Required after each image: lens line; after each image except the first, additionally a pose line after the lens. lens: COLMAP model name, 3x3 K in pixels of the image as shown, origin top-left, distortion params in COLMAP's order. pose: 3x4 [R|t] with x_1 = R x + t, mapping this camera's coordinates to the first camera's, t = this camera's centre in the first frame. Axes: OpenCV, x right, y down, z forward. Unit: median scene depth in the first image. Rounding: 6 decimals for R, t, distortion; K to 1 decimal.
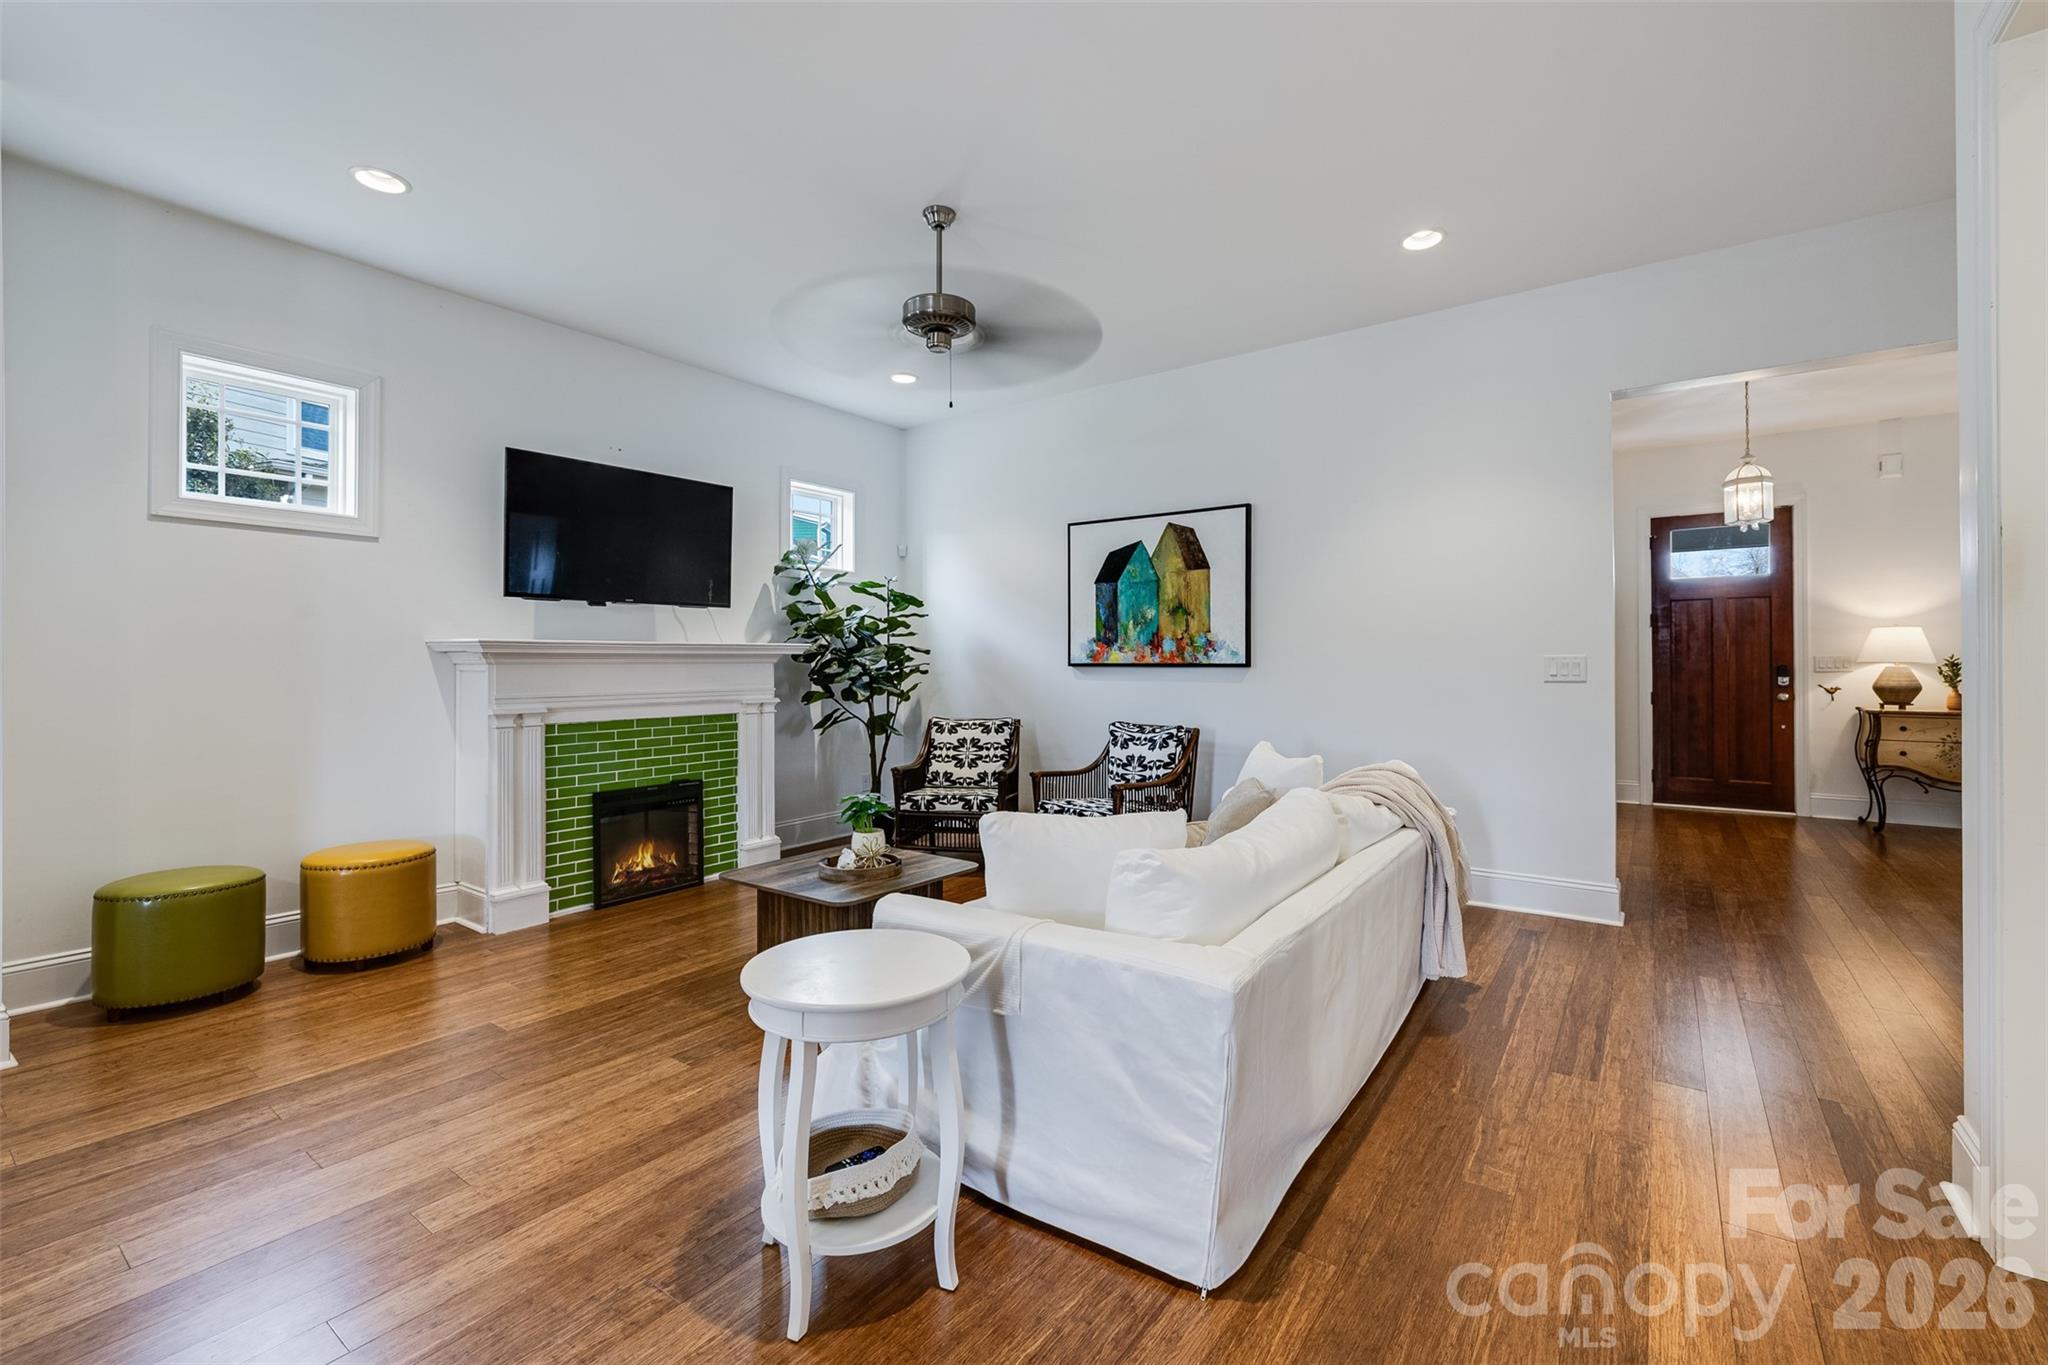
lens RADIAL K [[864.2, 0, 1020.1], [0, 864.2, 664.4], [0, 0, 1]] dist [0.000894, 0.000100]
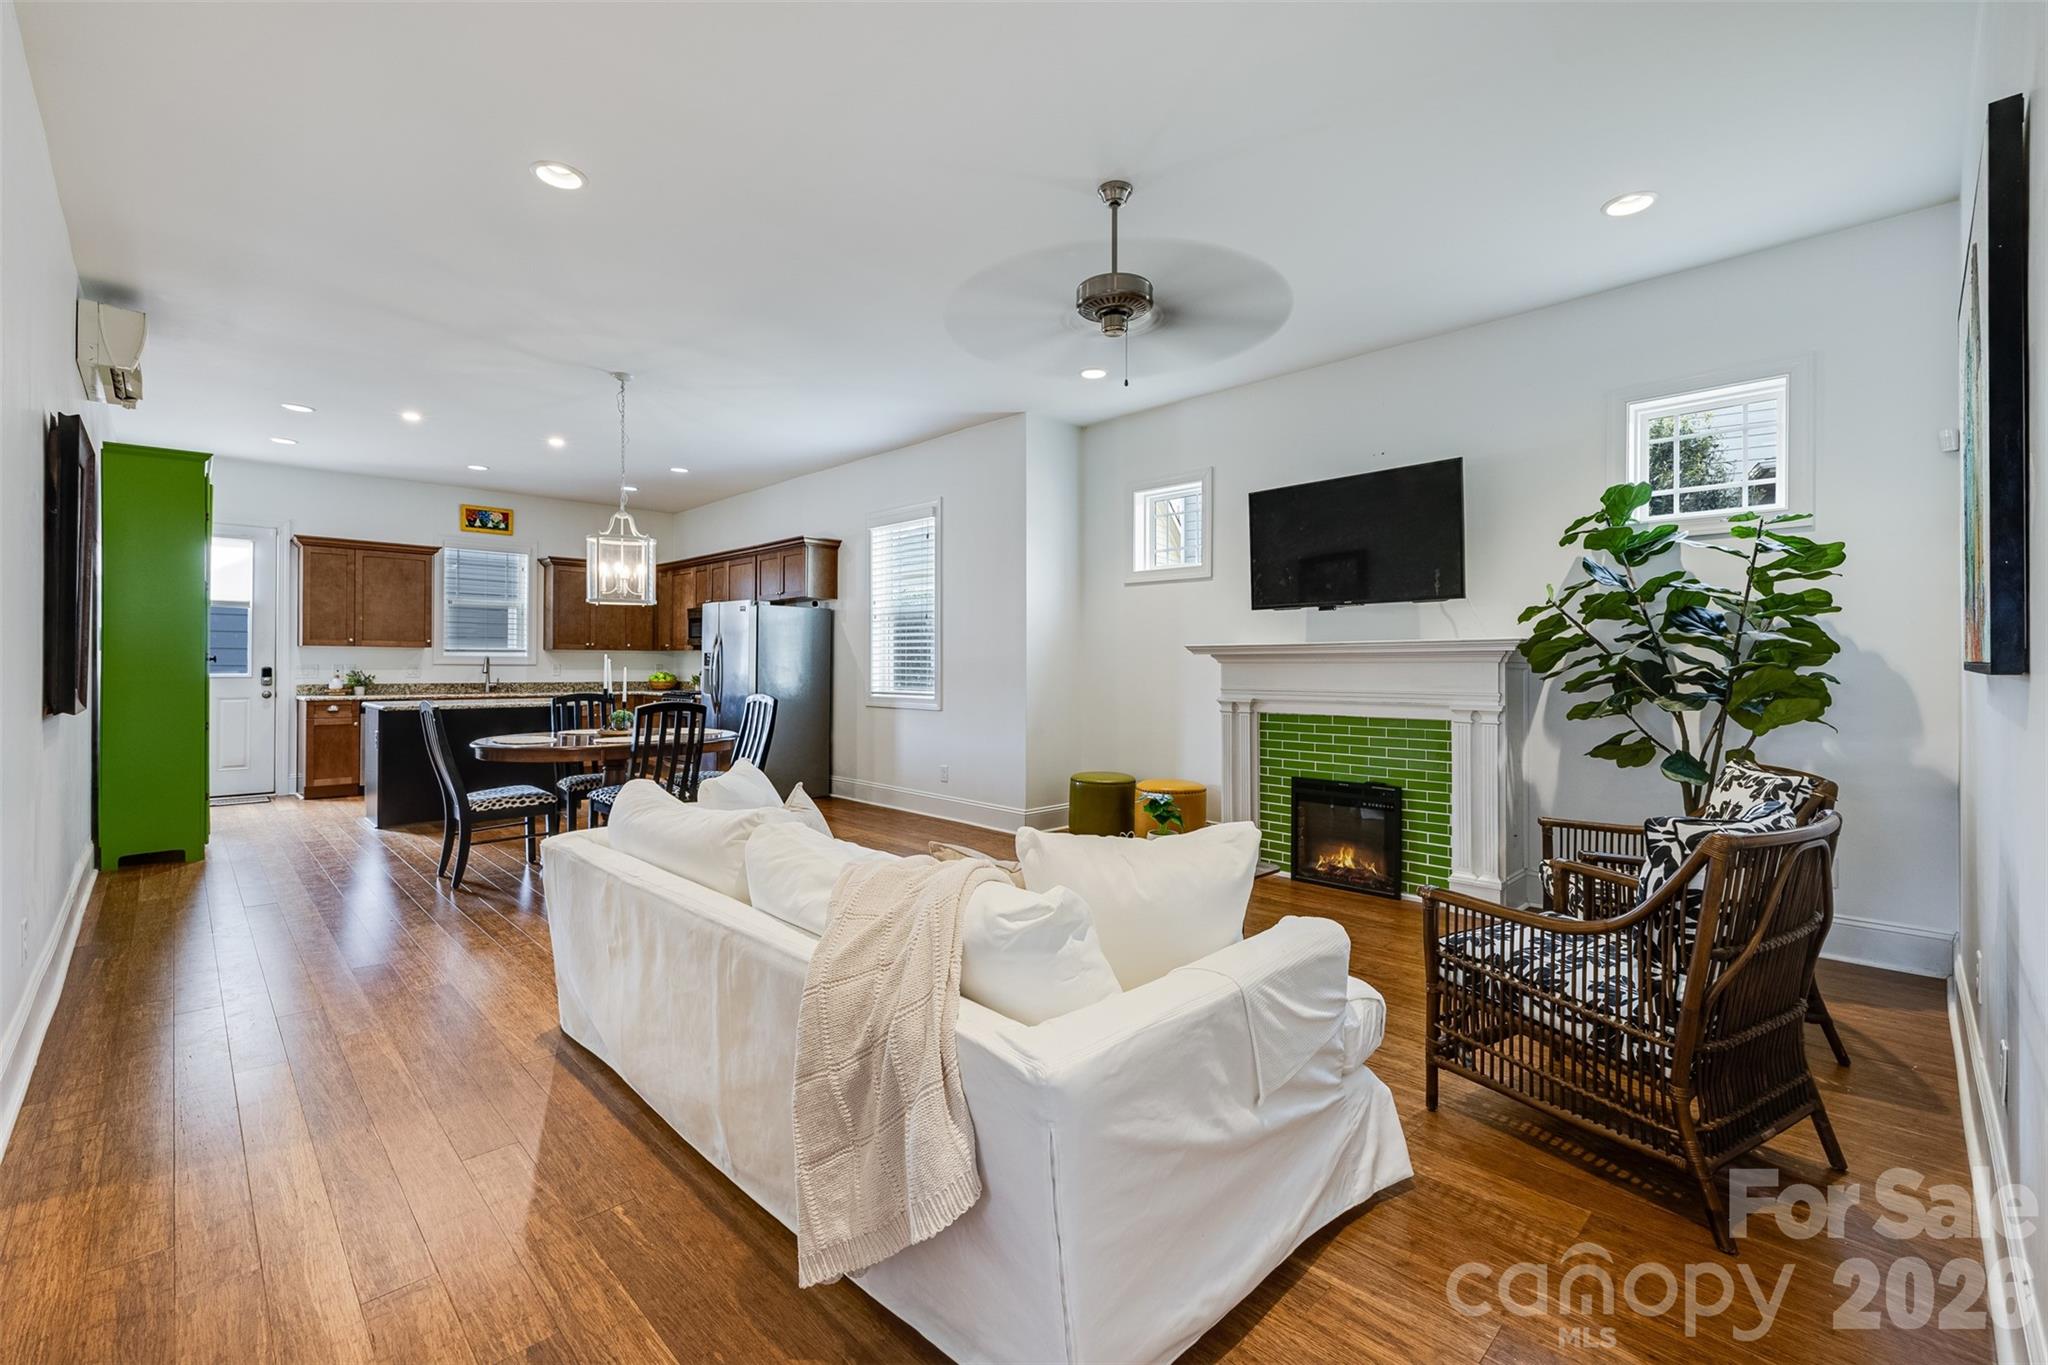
lens RADIAL K [[864.2, 0, 1005.9], [0, 864.2, 669.4], [0, 0, 1]] dist [0.000894, 0.000100]
pose [[-0.204626, -0.004276, -0.978831, 0.462825], [-0.007642, 0.999967, -0.002771, 0.008726], [0.978810, 0.006913, -0.204652, 0.568023]]
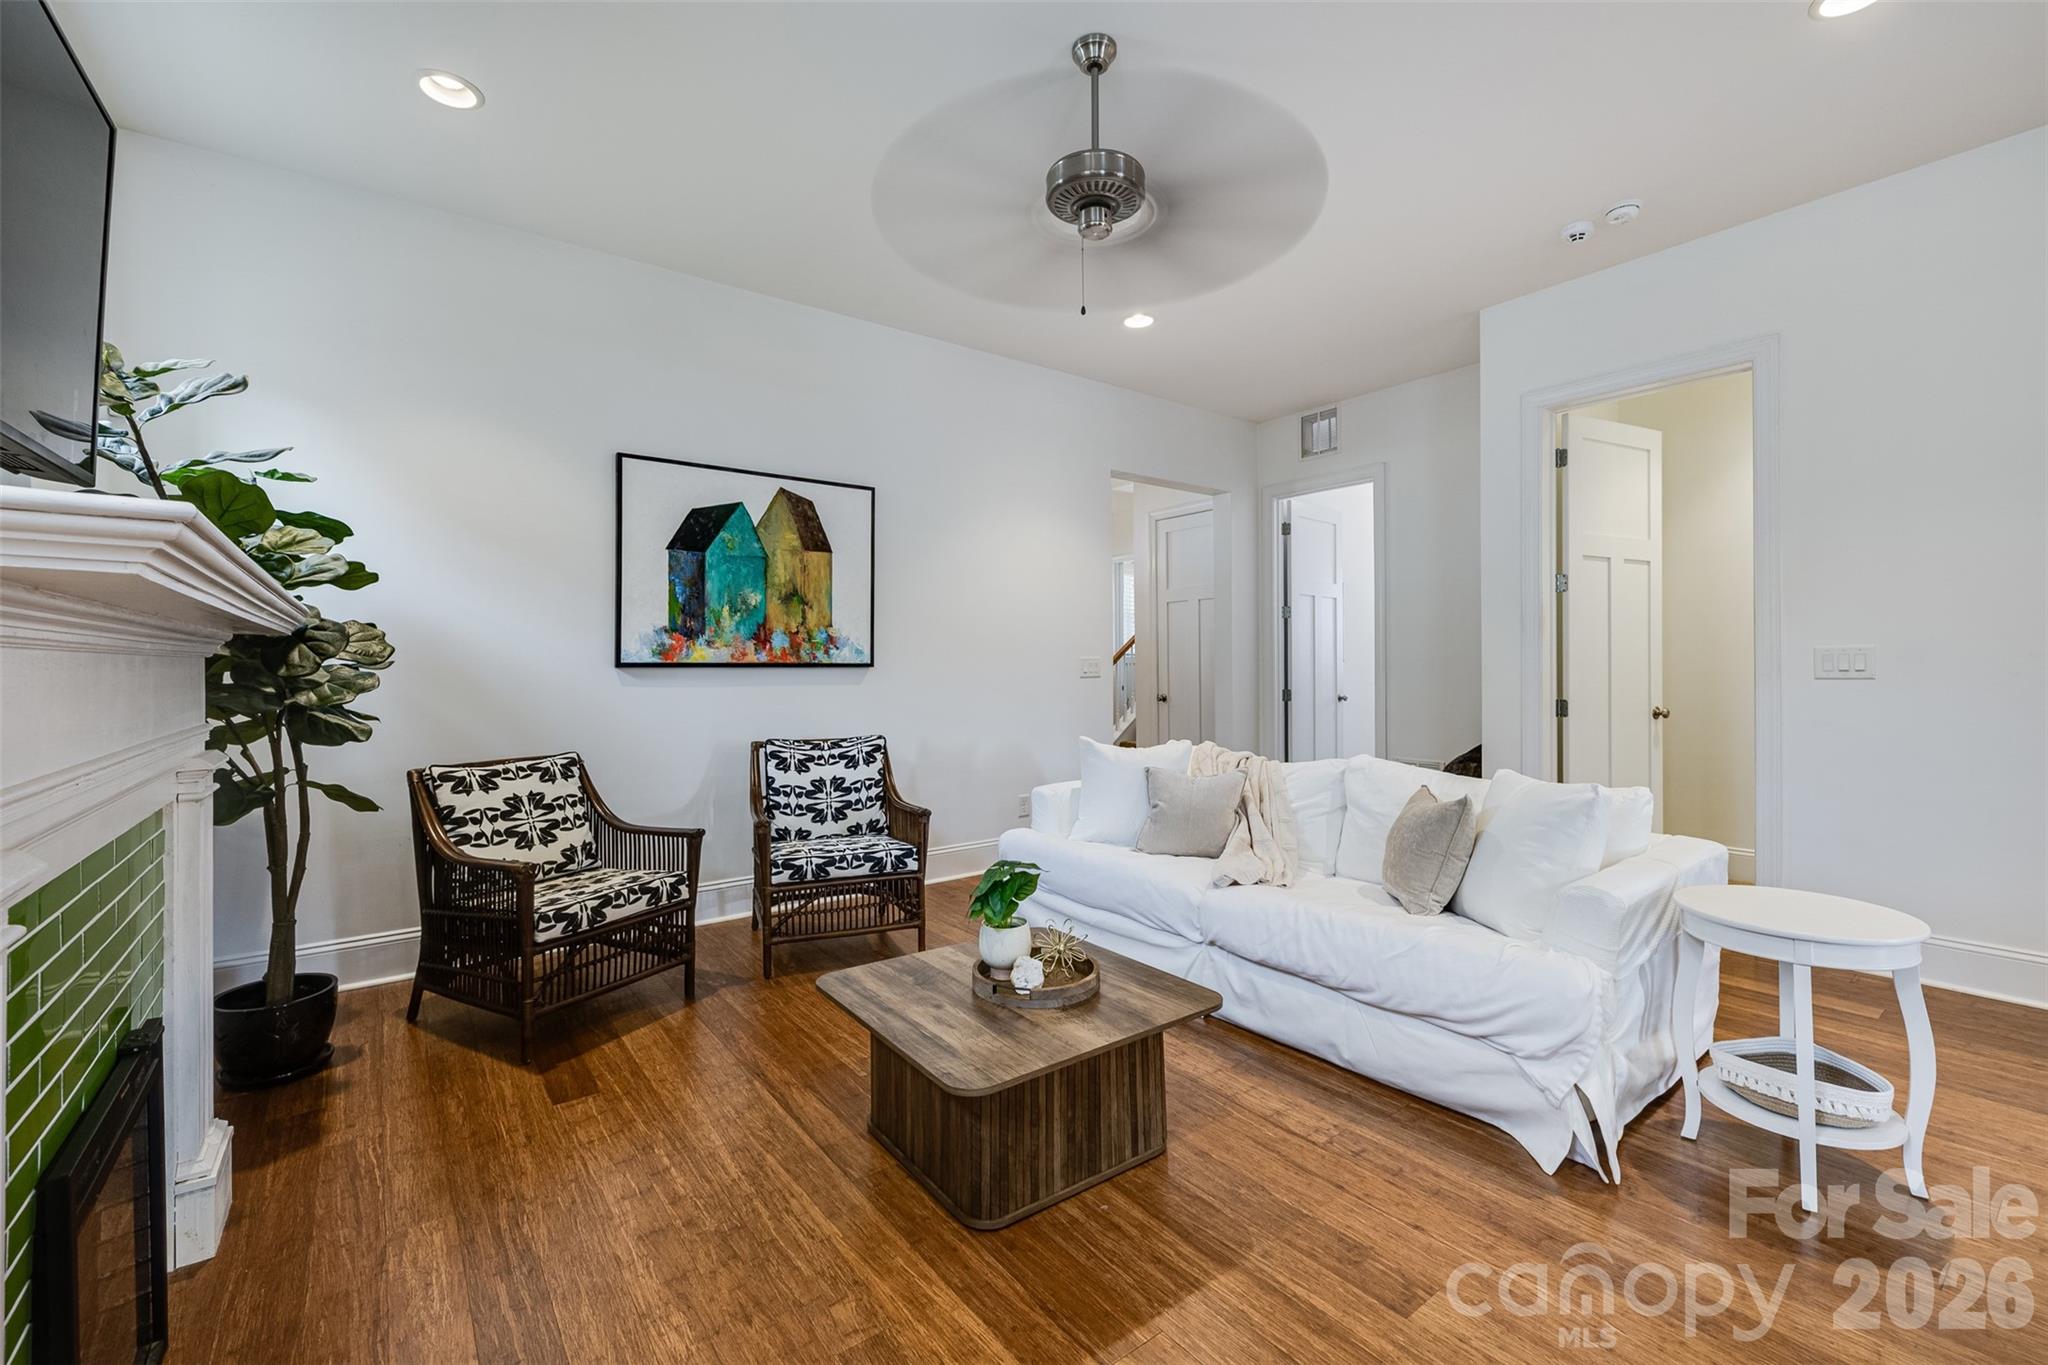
lens RADIAL K [[864.2, 0, 1024.4], [0, 864.2, 673.2], [0, 0, 1]] dist [0.000894, 0.000100]
pose [[0.304222, -0.012366, 0.952521, -0.545541], [-0.002394, 0.999903, 0.013746, -0.003257], [-0.952598, -0.006462, 0.304163, 0.558253]]
